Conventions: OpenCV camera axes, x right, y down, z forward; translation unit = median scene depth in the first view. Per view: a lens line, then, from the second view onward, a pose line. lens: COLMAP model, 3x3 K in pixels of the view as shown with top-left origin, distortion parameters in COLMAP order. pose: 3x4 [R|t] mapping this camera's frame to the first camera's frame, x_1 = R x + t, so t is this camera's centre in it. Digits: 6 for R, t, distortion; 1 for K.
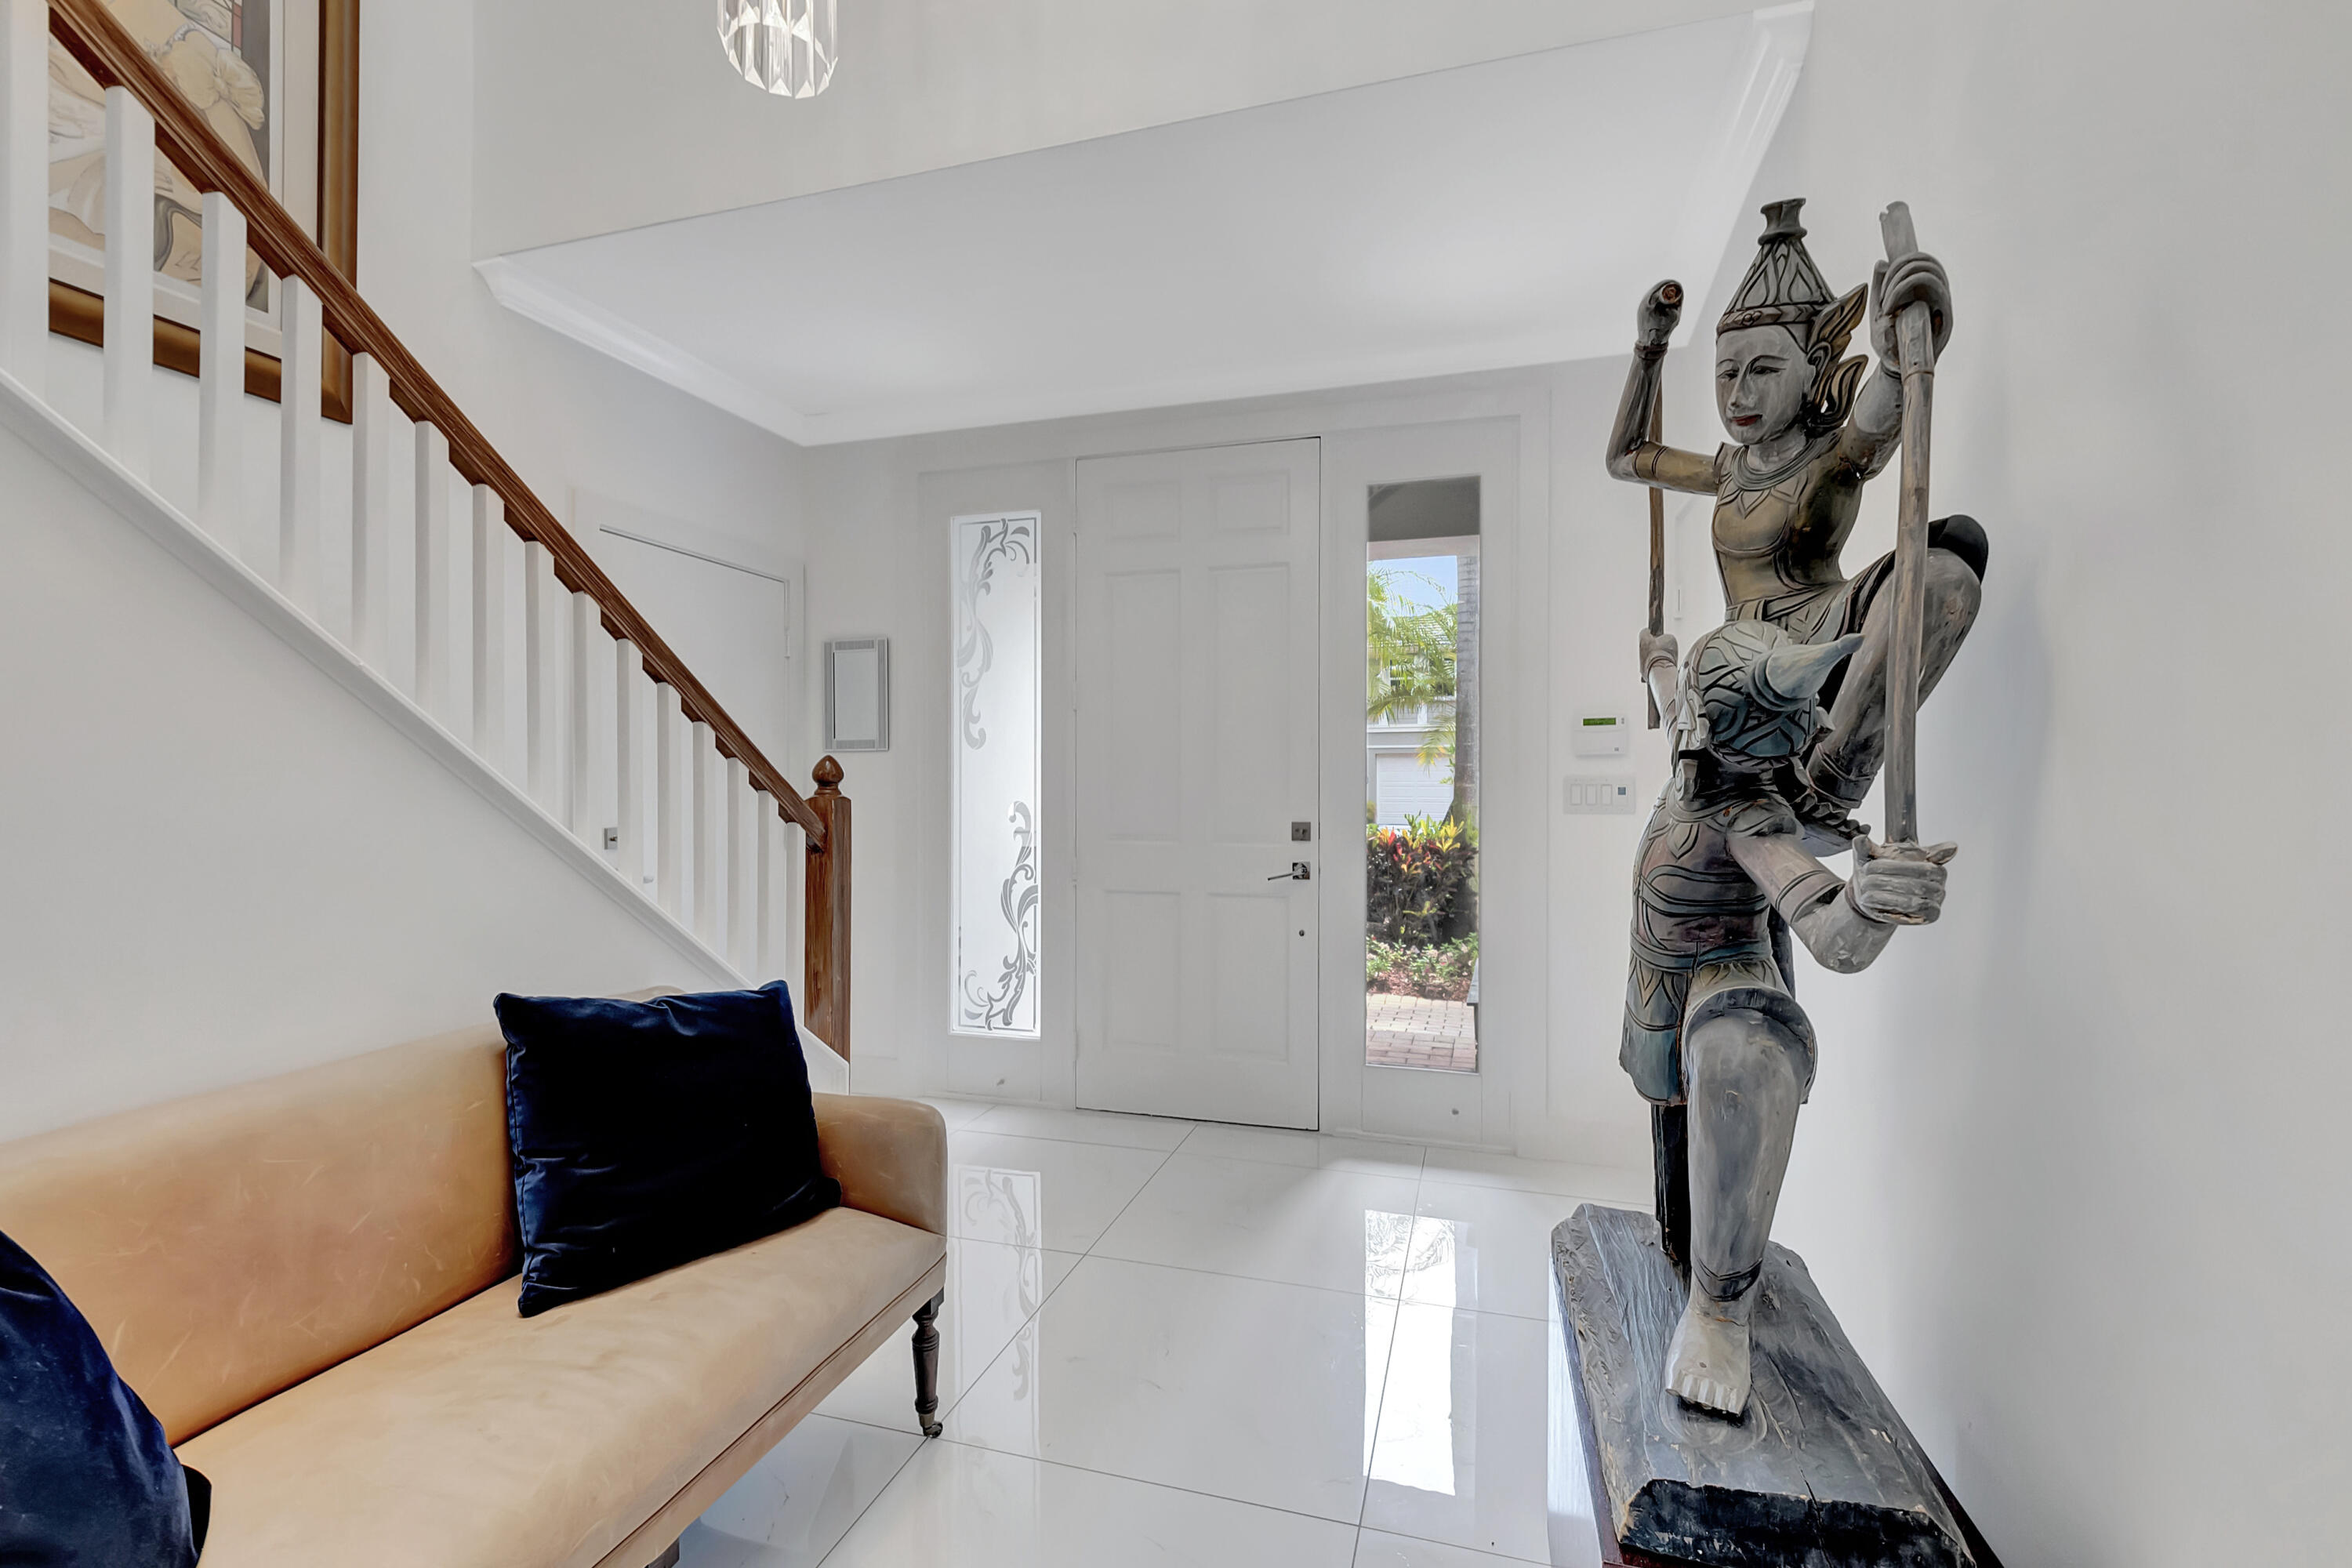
lens RADIAL K [[1042.0, 0, 1182.8], [0, 1042.0, 787.7], [0, 0, 1]] dist [0.000952, -0.002961]
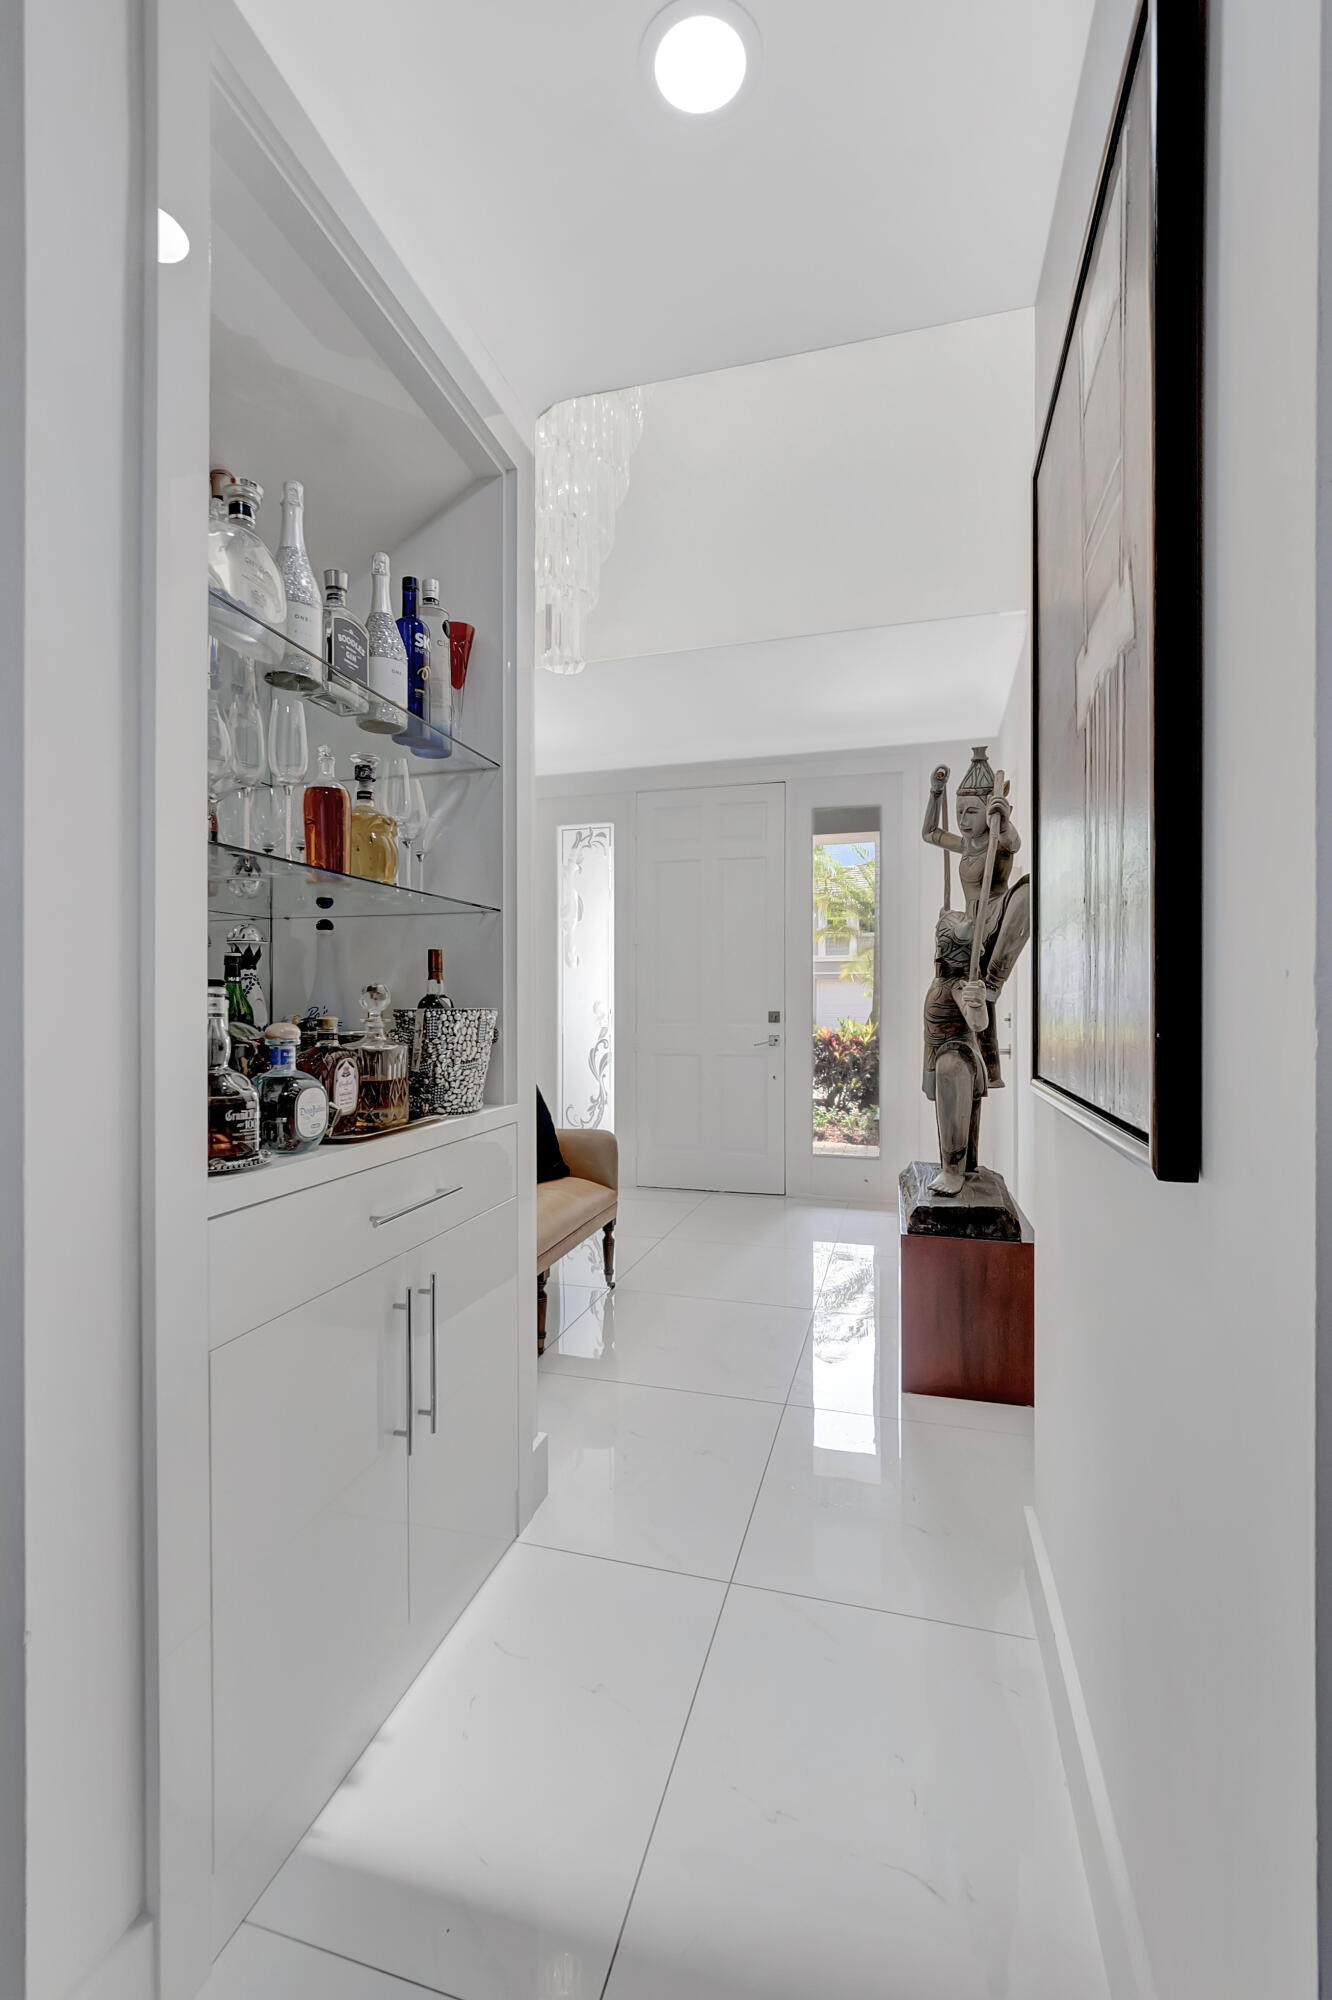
lens RADIAL K [[886.1, 0, 652.6], [0, 886.1, 997.5], [0, 0, 1]] dist [0.000952, -0.002961]
pose [[0.999998, 0.000622, 0.001735, -0.077131], [-0.000595, 0.999883, -0.015298, 0.029858], [-0.001745, 0.015297, 0.999881, -0.388202]]
